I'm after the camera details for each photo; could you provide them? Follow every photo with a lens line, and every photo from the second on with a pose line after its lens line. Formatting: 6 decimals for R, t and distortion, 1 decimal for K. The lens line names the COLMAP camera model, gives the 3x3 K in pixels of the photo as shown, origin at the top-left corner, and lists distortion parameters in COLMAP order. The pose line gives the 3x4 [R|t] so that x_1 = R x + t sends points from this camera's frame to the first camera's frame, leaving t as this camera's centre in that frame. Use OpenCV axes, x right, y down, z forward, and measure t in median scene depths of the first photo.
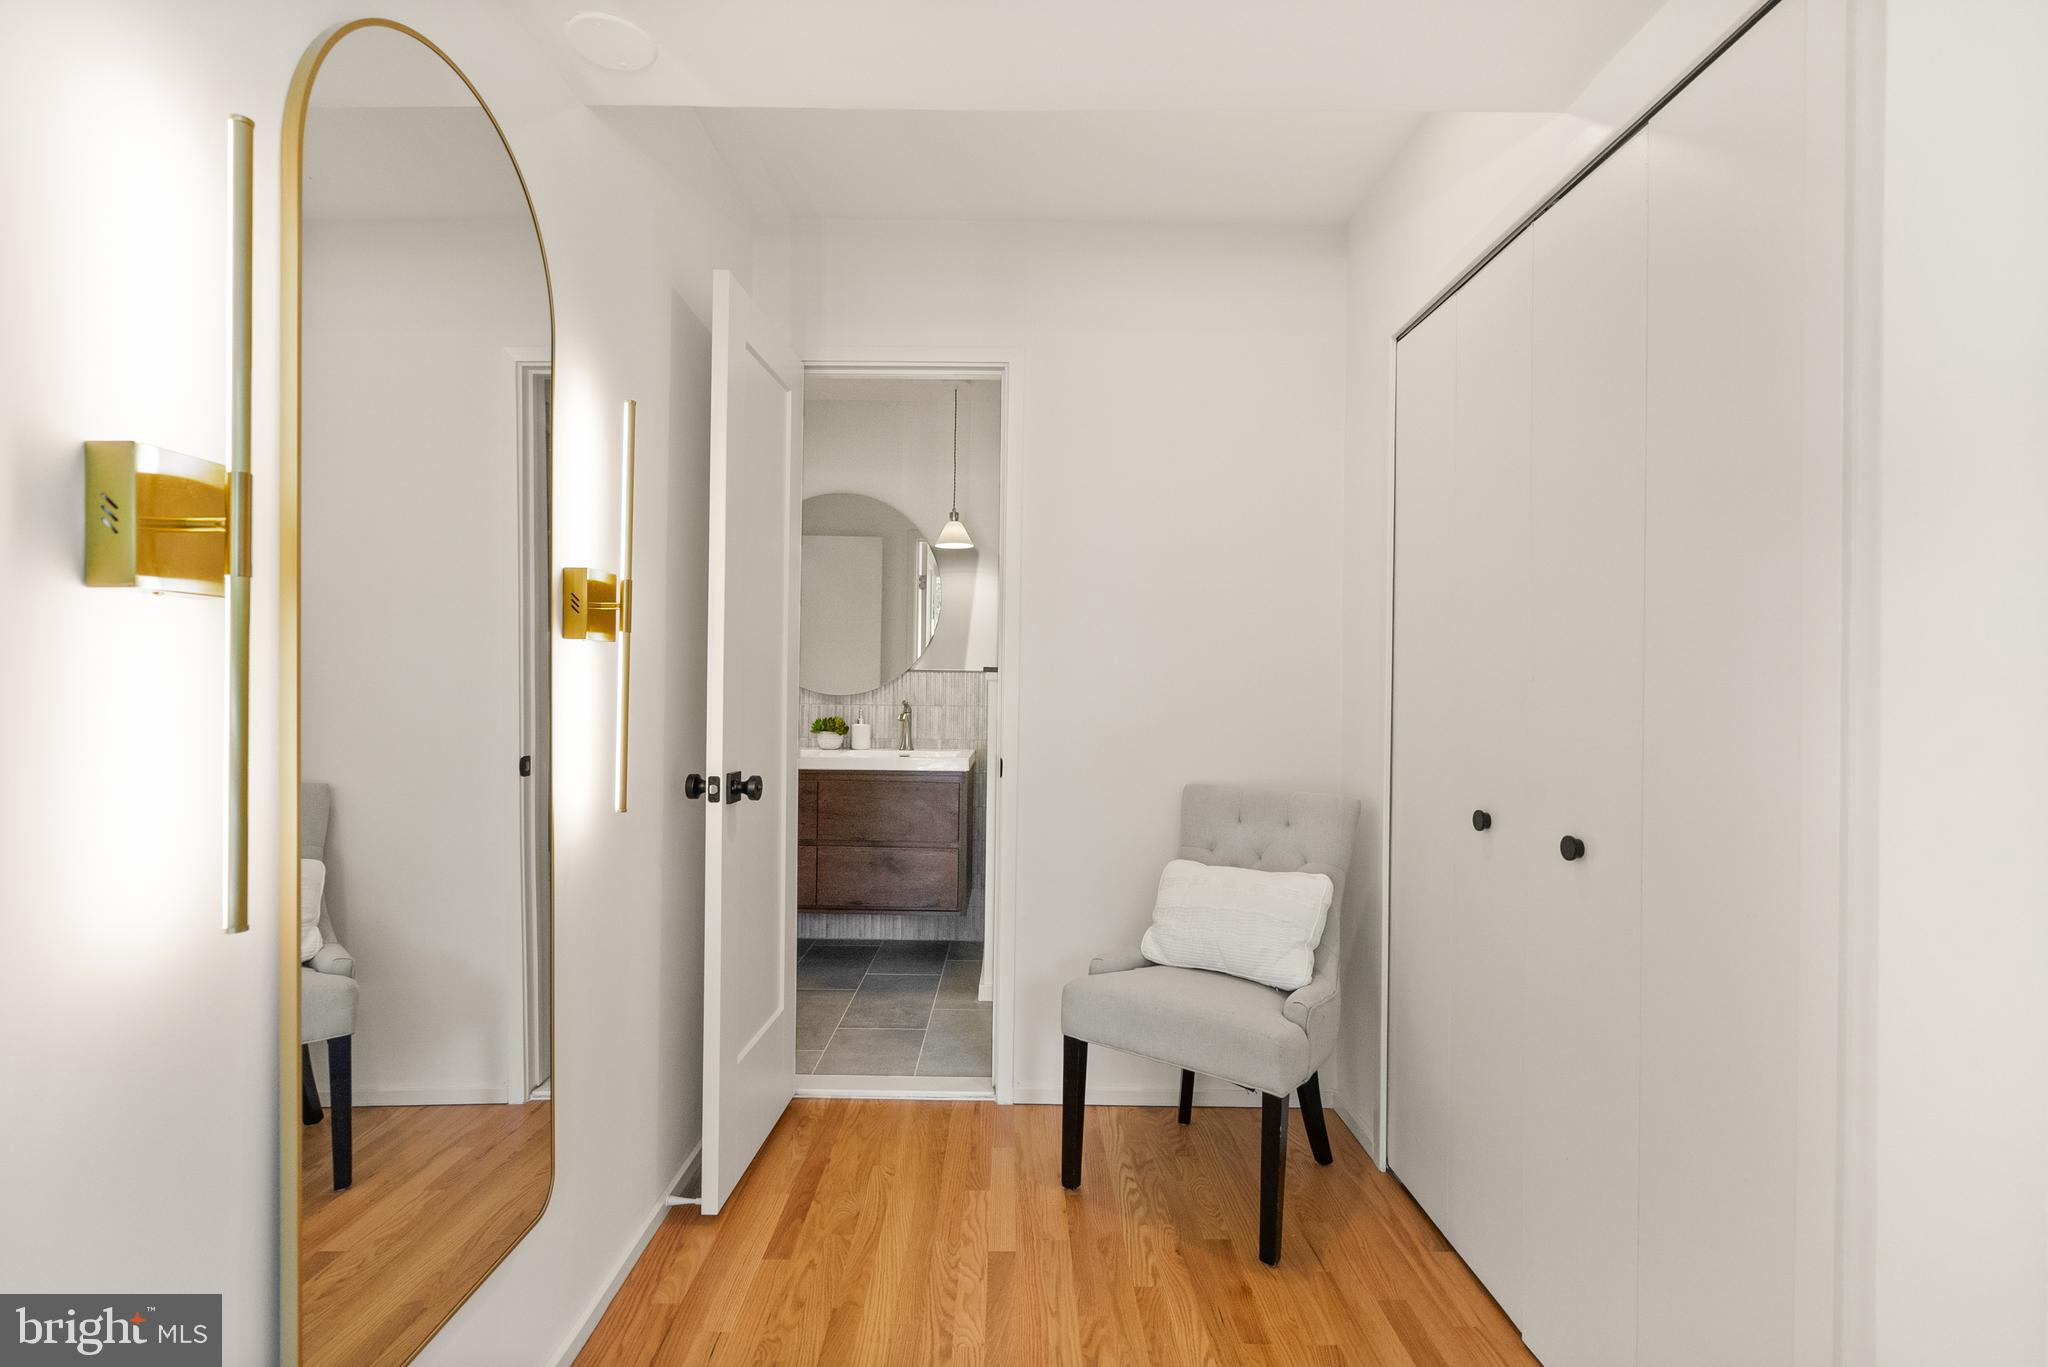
lens RADIAL K [[971.9, 0, 1016.5], [0, 971.9, 691.4], [0, 0, 1]] dist [0.000816, 0.000418]
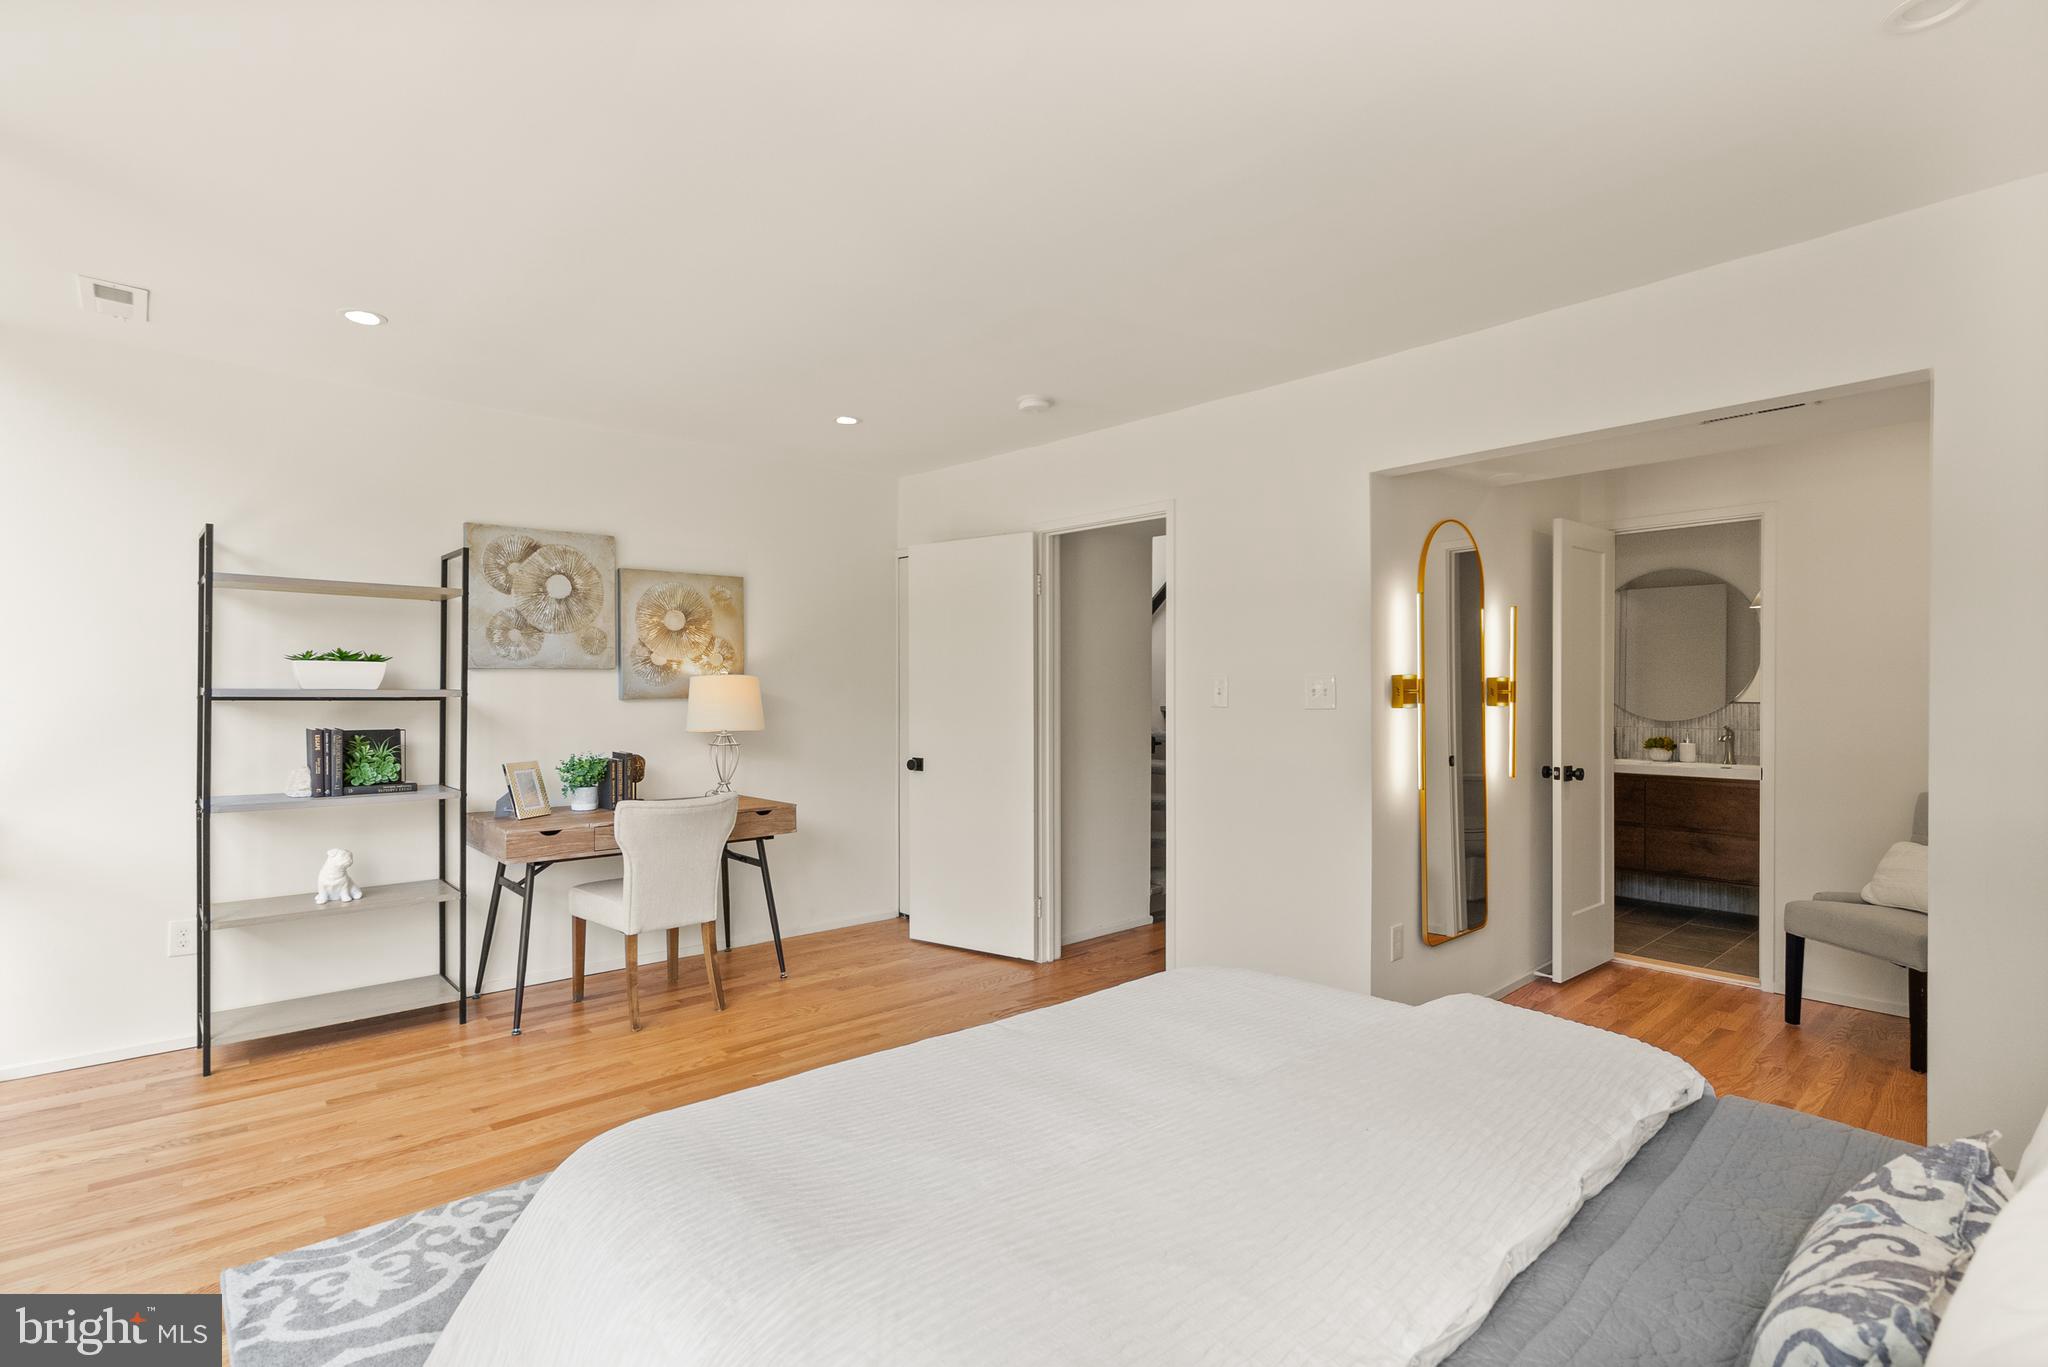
lens RADIAL K [[971.9, 0, 1016.5], [0, 971.9, 691.4], [0, 0, 1]] dist [0.000816, 0.000418]
pose [[0.673983, -0.012895, -0.738634, 0.359309], [0.004057, 0.999897, -0.013755, -0.039110], [0.738736, 0.006274, 0.673966, -1.004920]]
